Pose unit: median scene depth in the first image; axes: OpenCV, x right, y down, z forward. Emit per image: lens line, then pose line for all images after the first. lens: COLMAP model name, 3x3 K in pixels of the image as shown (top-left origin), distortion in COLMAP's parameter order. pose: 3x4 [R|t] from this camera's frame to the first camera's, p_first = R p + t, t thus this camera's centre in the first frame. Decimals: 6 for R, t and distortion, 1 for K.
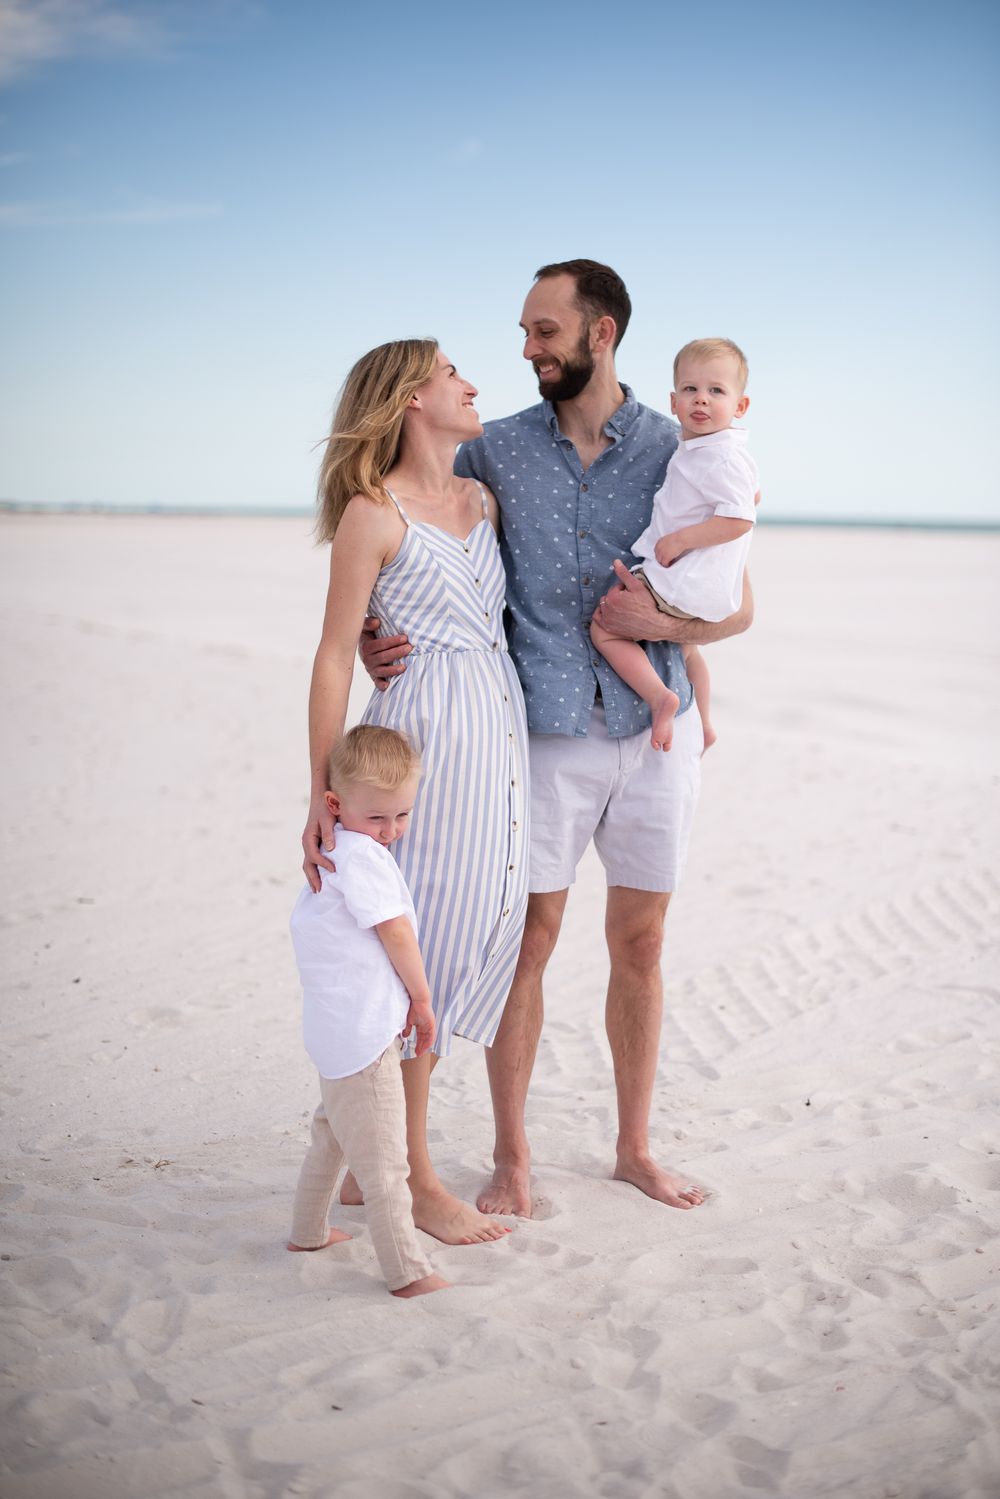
lens RADIAL K [[2148.7, 0, 500.0], [0, 2148.7, 749.5], [0, 0, 1]] dist [-0.126896, 0.019937]
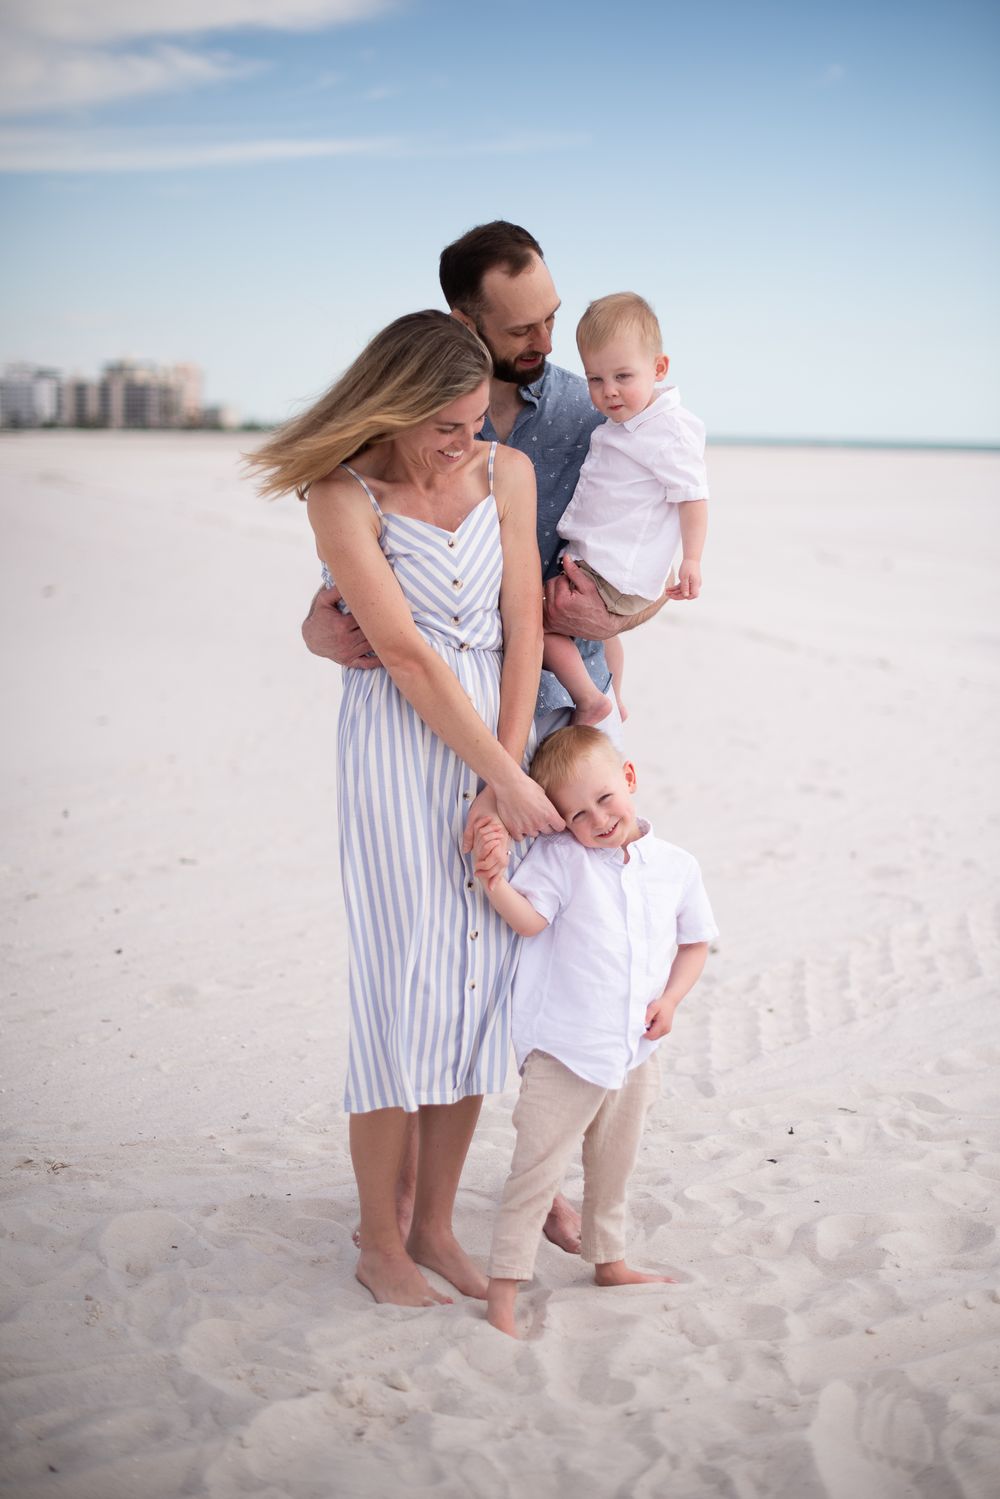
lens RADIAL K [[2148.7, 0, 500.0], [0, 2148.7, 749.5], [0, 0, 1]] dist [-0.126896, 0.019937]
pose [[0.984371, 0.023631, -0.174513, 0.167155], [-0.017866, 0.999244, 0.034528, -0.024430], [0.175197, -0.030871, 0.984049, 0.085698]]
